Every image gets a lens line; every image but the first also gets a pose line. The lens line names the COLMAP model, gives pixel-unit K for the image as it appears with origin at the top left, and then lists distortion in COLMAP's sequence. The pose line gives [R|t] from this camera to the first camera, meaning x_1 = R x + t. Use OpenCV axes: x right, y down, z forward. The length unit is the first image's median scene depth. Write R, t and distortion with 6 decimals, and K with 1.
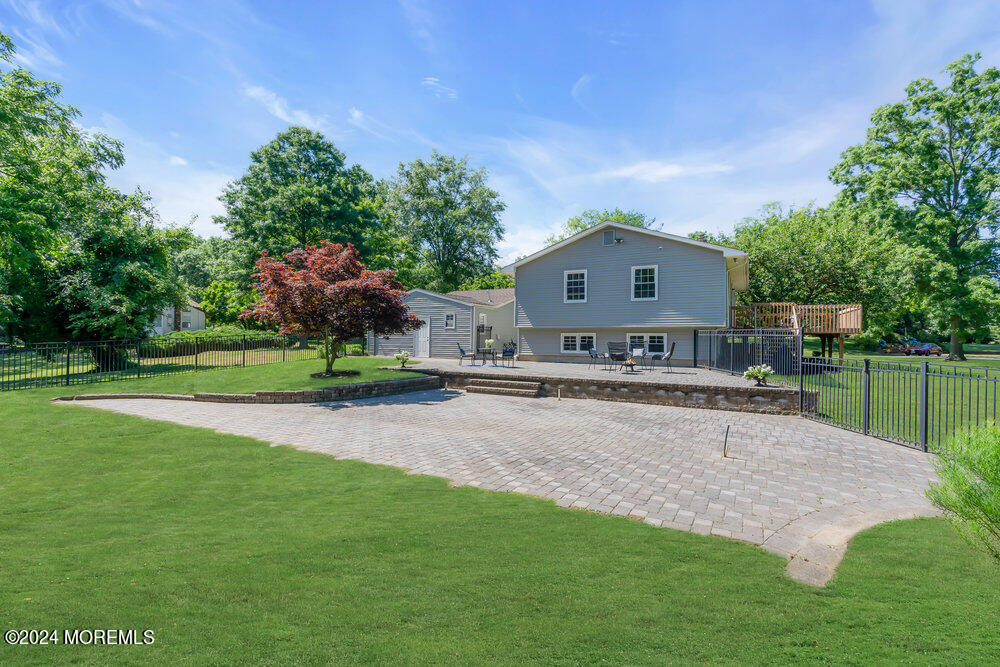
lens RADIAL K [[446.8, 0, 501.6], [0, 446.8, 331.6], [0, 0, 1]] dist [-0.006330, 0.001792]
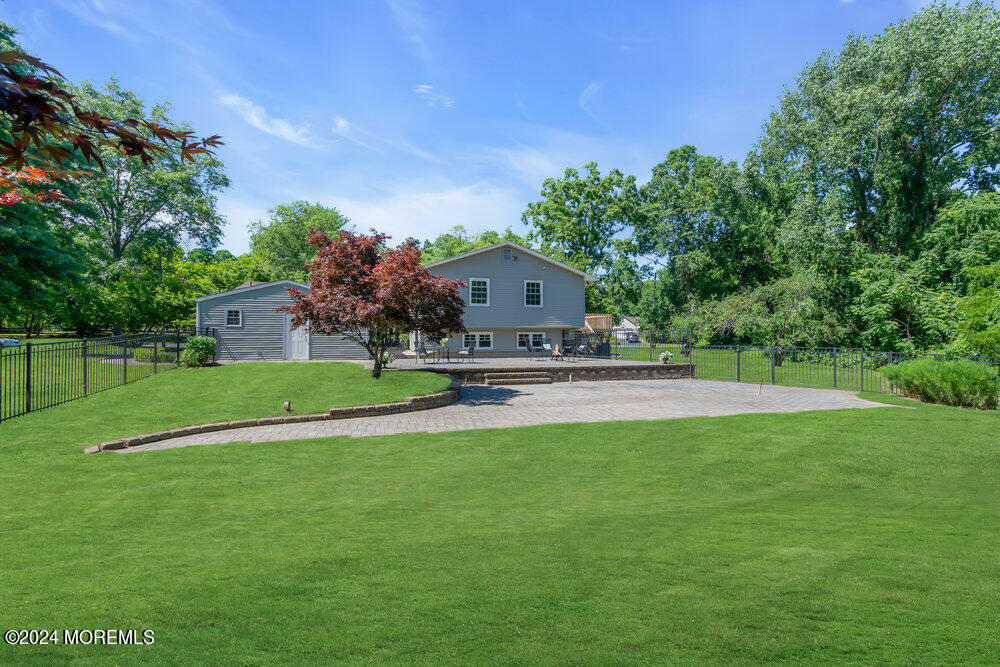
lens RADIAL K [[446.8, 0, 501.6], [0, 446.8, 331.6], [0, 0, 1]] dist [-0.006330, 0.001792]
pose [[0.717001, -0.002506, 0.697067, -0.605349], [-0.002903, 0.999974, 0.006580, -0.005797], [-0.697066, -0.006741, 0.716975, 0.120740]]
